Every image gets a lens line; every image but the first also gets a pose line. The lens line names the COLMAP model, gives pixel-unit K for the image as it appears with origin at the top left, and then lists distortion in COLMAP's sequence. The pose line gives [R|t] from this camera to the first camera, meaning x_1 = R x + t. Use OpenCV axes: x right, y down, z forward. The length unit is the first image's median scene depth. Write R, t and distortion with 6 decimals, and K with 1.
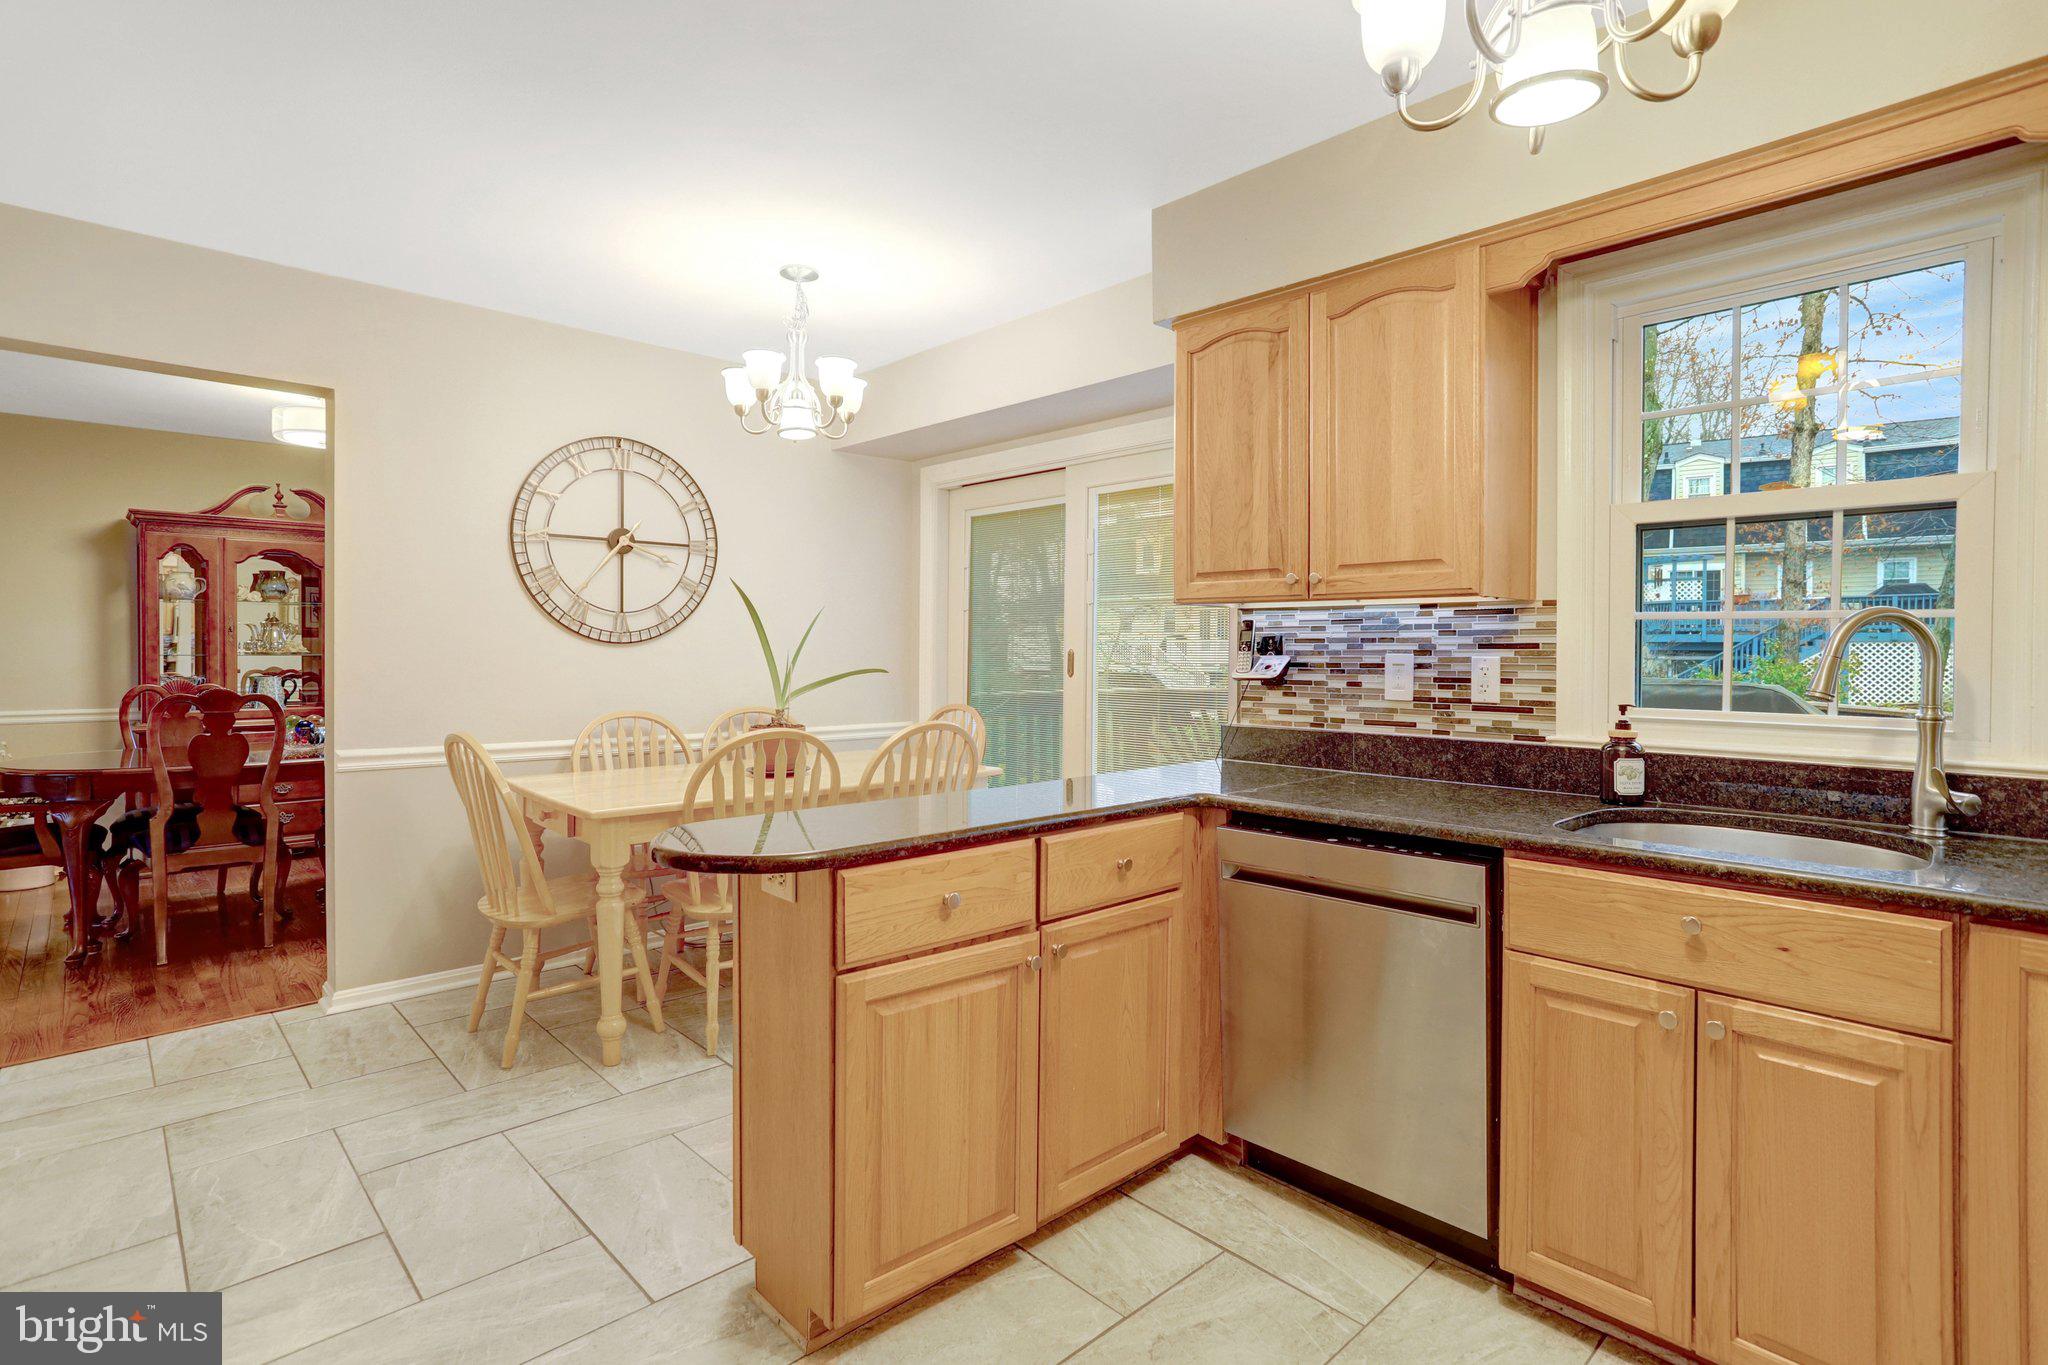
lens RADIAL K [[1001.8, 0, 1032.5], [0, 1001.8, 663.0], [0, 0, 1]] dist [-0.054783, 0.042373]
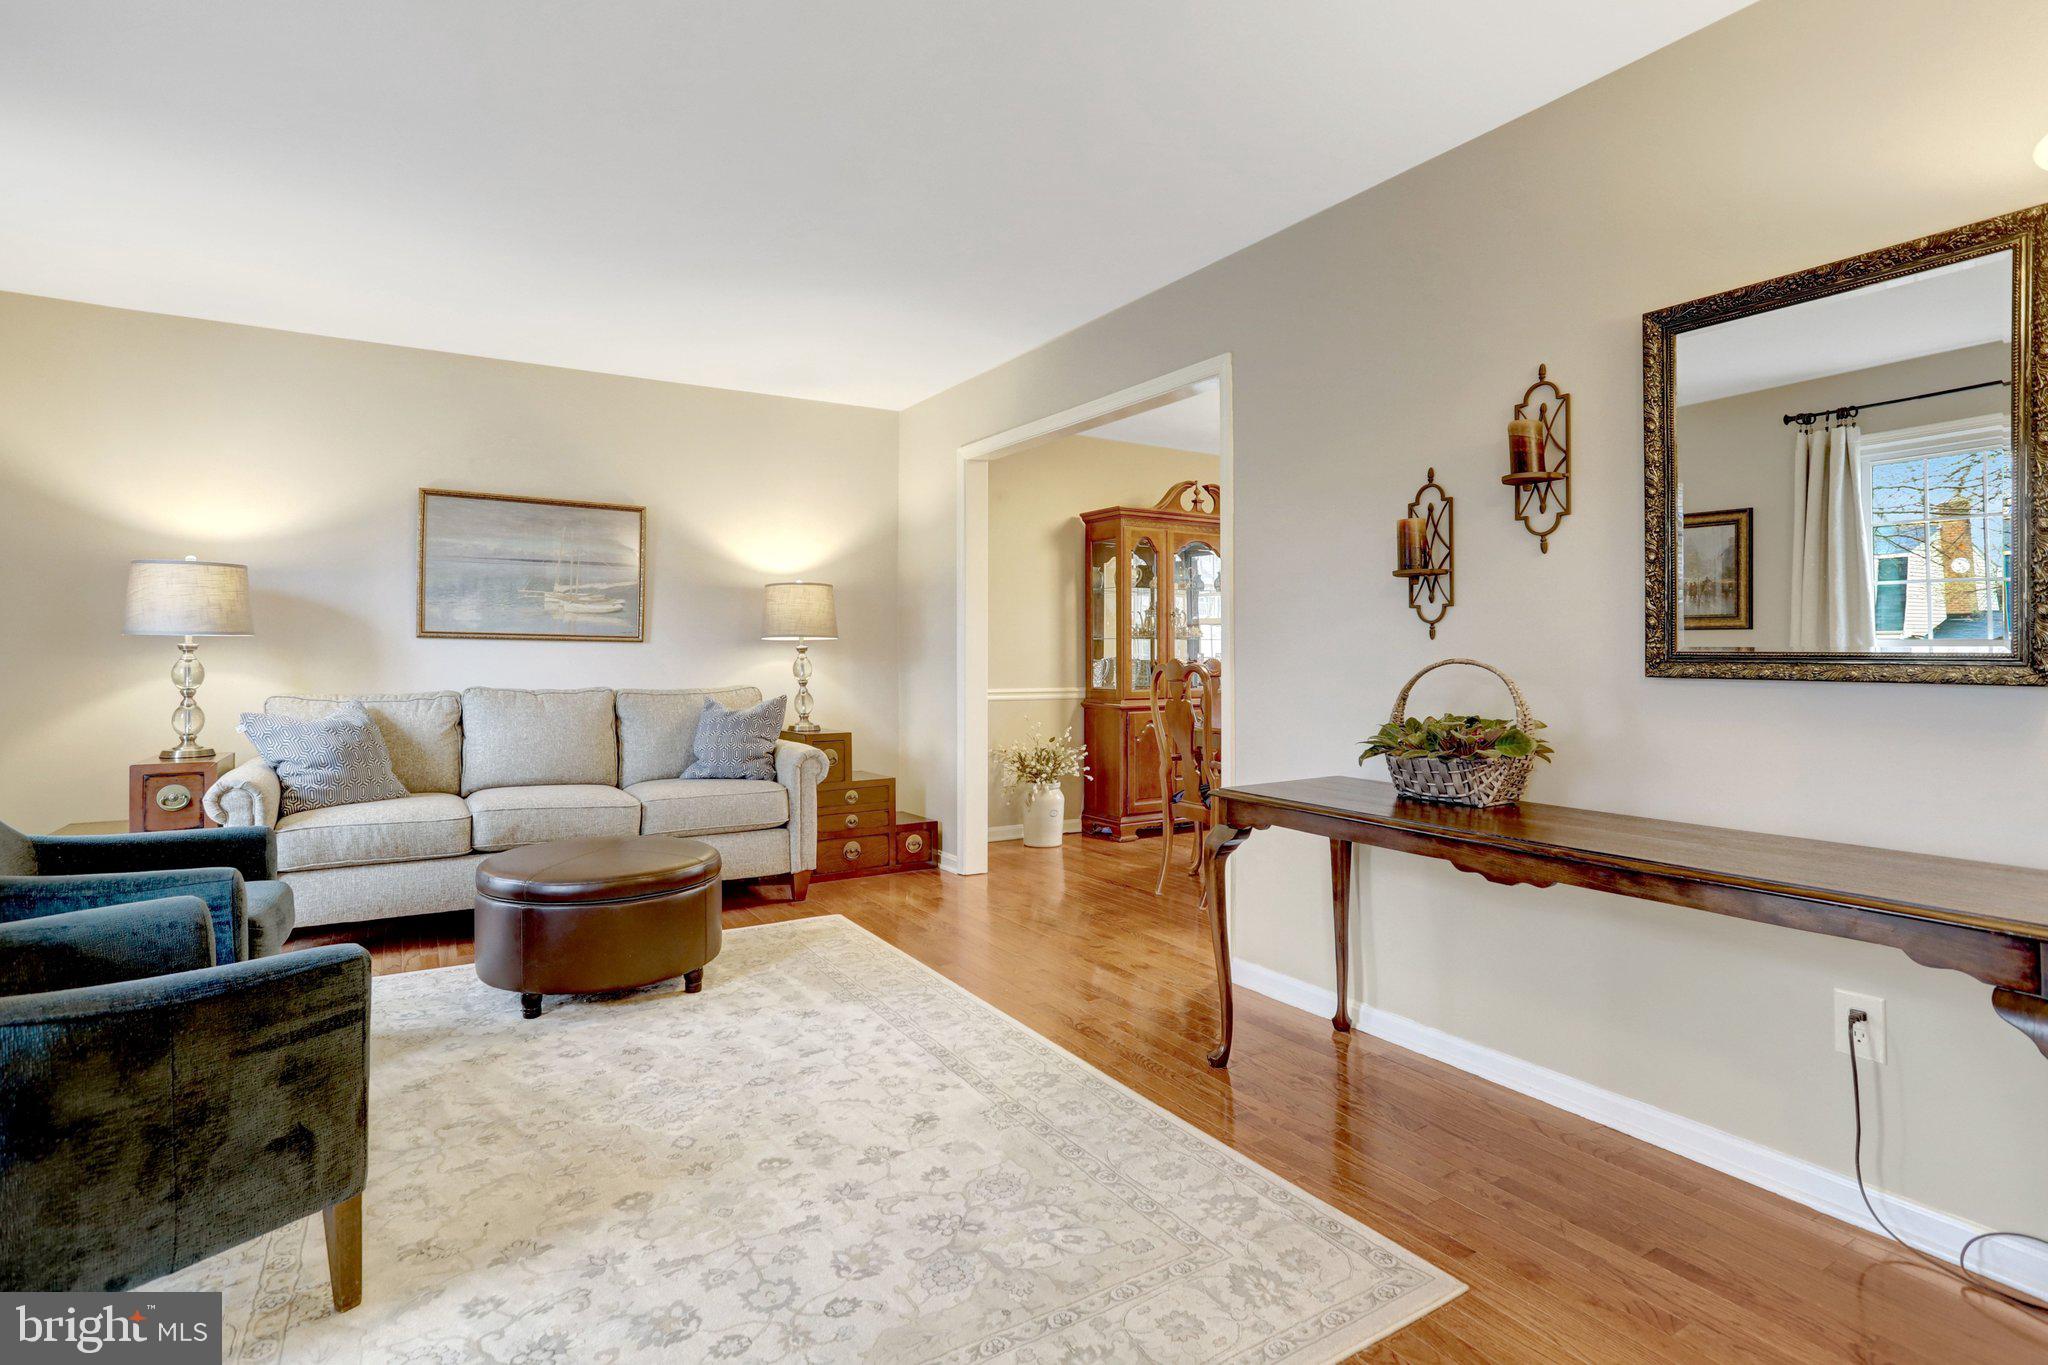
lens RADIAL K [[1027.5, 0, 1023.2], [0, 1027.5, 664.9], [0, 0, 1]] dist [-0.054147, 0.042286]
pose [[0.977394, 0.000207, -0.211425, -1.435271], [-0.000596, 0.999998, -0.001777, 0.046354], [0.211424, 0.001862, 0.977393, -0.291853]]
